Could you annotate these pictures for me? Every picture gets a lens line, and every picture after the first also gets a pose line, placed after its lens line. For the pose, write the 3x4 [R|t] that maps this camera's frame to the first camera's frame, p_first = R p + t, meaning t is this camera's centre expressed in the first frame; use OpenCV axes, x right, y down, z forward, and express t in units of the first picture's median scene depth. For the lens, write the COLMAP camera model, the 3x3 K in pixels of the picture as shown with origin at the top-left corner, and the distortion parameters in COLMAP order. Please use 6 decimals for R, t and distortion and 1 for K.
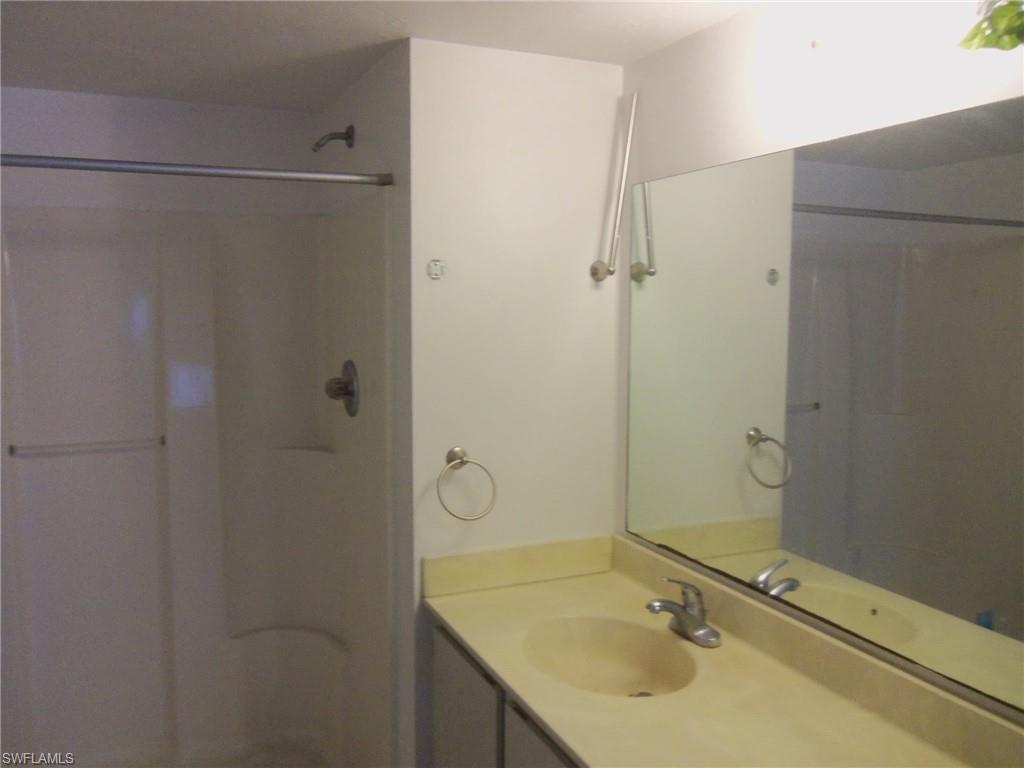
lens RADIAL K [[877.9, 0, 512.0], [0, 877.9, 384.0], [0, 0, 1]] dist [-0.004212, 0.002955]
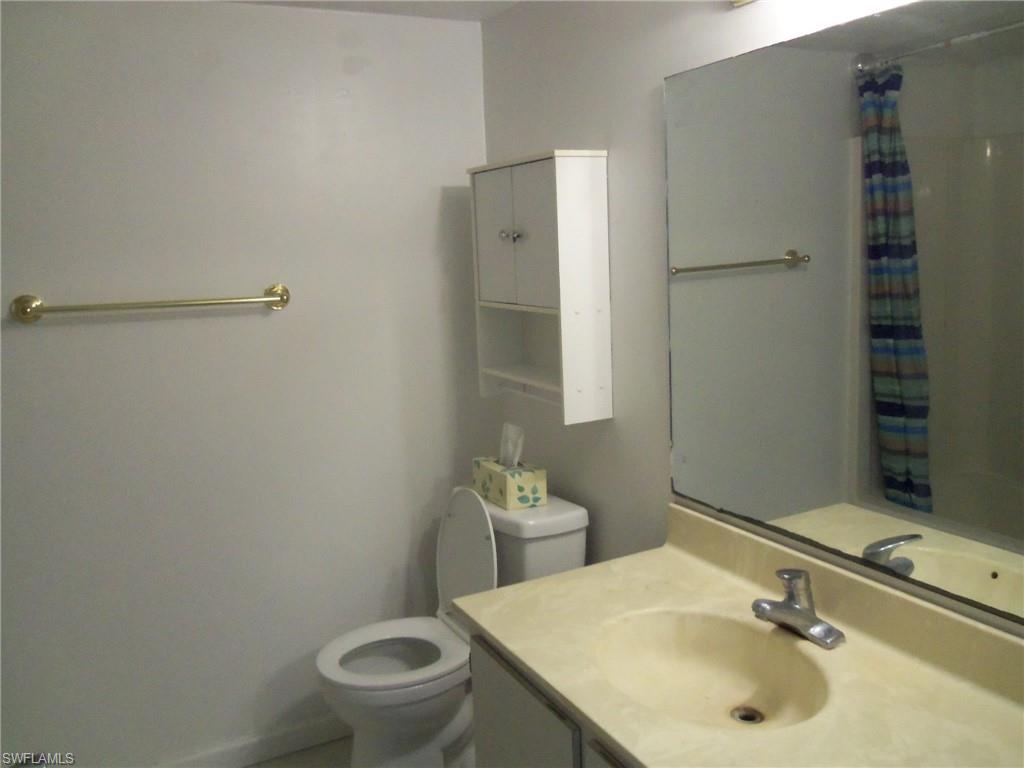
lens RADIAL K [[877.9, 0, 512.0], [0, 877.9, 384.0], [0, 0, 1]] dist [-0.004212, 0.002955]
pose [[0.995599, -0.067663, 0.064839, -0.095916], [0.062399, 0.994837, 0.080034, -0.018463], [-0.069919, -0.075636, 0.994681, 0.244001]]
